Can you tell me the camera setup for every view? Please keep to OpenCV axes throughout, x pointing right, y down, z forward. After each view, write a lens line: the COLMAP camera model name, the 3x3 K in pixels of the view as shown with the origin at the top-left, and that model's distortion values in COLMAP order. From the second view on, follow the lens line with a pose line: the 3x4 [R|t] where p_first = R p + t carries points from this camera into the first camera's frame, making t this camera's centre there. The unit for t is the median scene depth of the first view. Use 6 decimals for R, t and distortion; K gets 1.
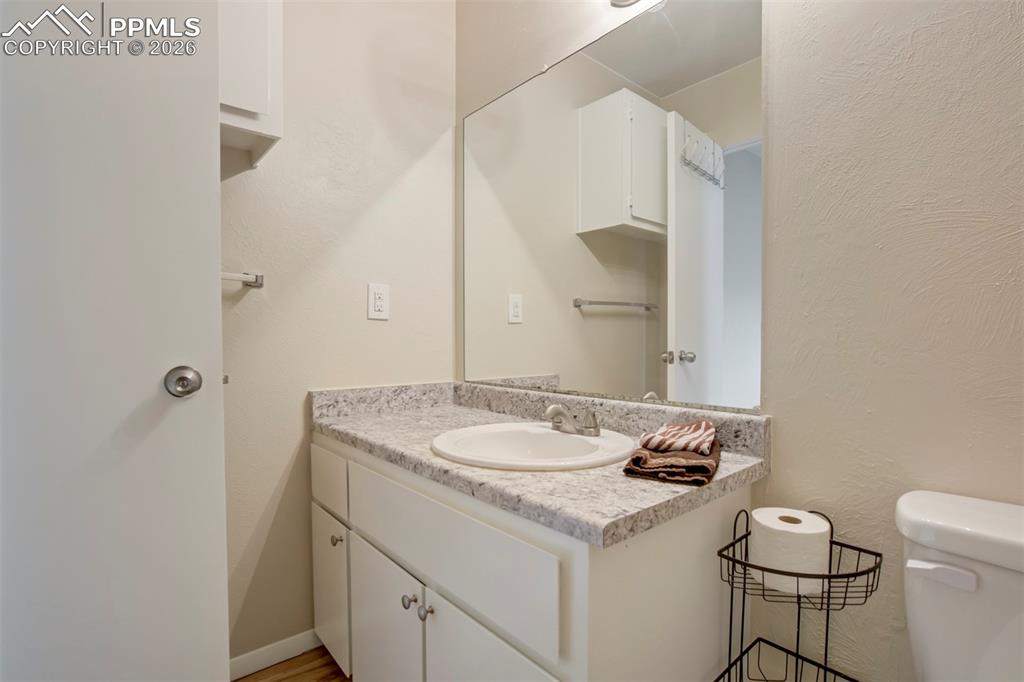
lens RADIAL K [[487.1, 0, 515.5], [0, 487.1, 342.8], [0, 0, 1]] dist [-0.041127, 0.020070]
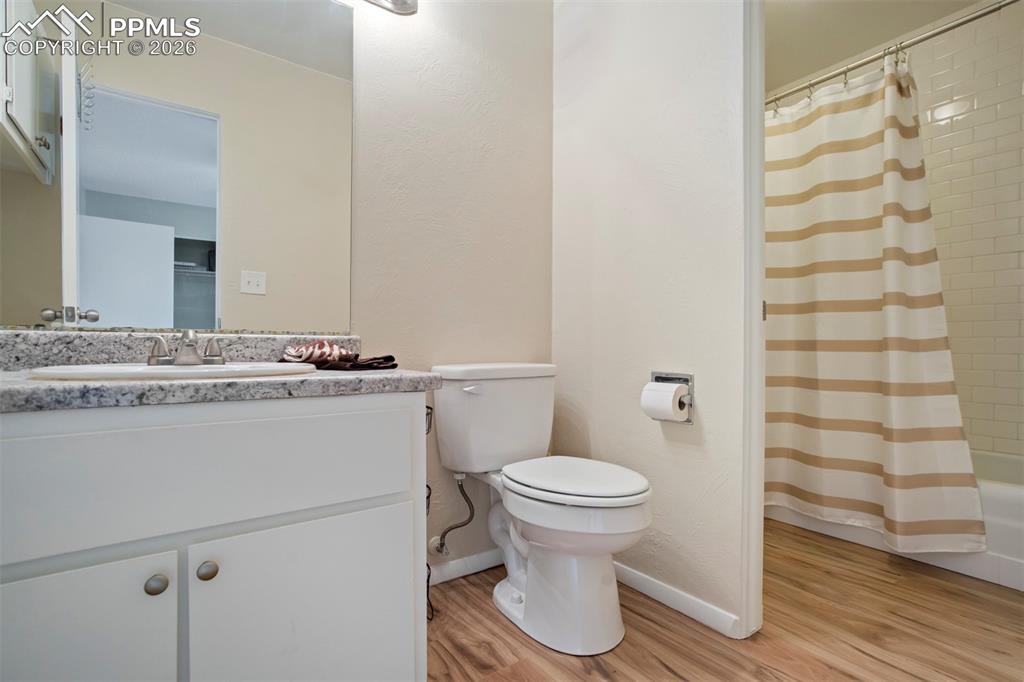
lens RADIAL K [[487.1, 0, 515.5], [0, 487.1, 342.8], [0, 0, 1]] dist [-0.041127, 0.020070]
pose [[0.092394, 0.008199, 0.995689, -0.862421], [0.004873, 0.999950, -0.008686, 0.189349], [-0.995711, 0.005655, 0.092350, 0.402359]]
